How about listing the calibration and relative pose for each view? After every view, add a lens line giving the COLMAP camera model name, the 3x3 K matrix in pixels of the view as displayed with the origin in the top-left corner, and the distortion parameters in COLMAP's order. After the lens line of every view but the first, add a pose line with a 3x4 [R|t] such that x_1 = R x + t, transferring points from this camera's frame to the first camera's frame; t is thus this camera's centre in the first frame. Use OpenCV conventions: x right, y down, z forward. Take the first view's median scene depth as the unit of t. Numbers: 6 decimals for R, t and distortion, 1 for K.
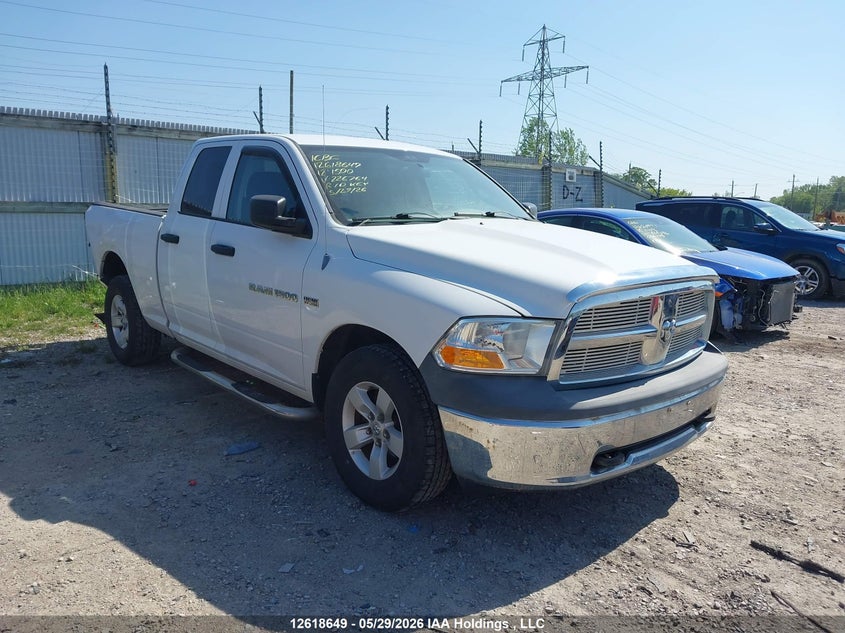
lens RADIAL K [[667.3, 0, 422.5], [0, 667.3, 316.5], [0, 0, 1]] dist [0.015788, -0.012838]
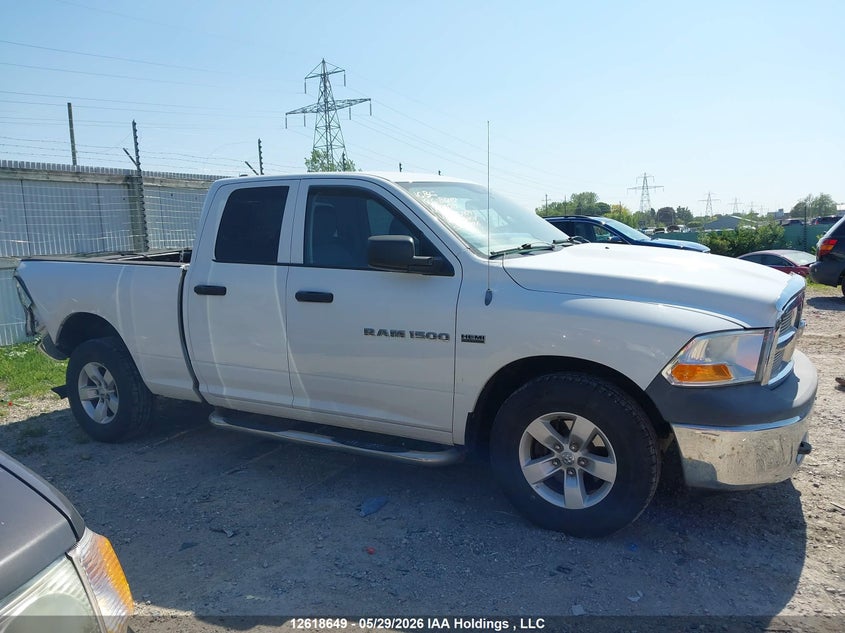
lens RADIAL K [[665.5, 0, 422.5], [0, 665.5, 316.5], [0, 0, 1]] dist [0.013794, -0.001389]
pose [[0.947550, -0.097555, 0.304354, -0.414435], [0.110305, 0.993585, -0.024940, -0.030746], [-0.299968, 0.057204, 0.952233, 0.073268]]
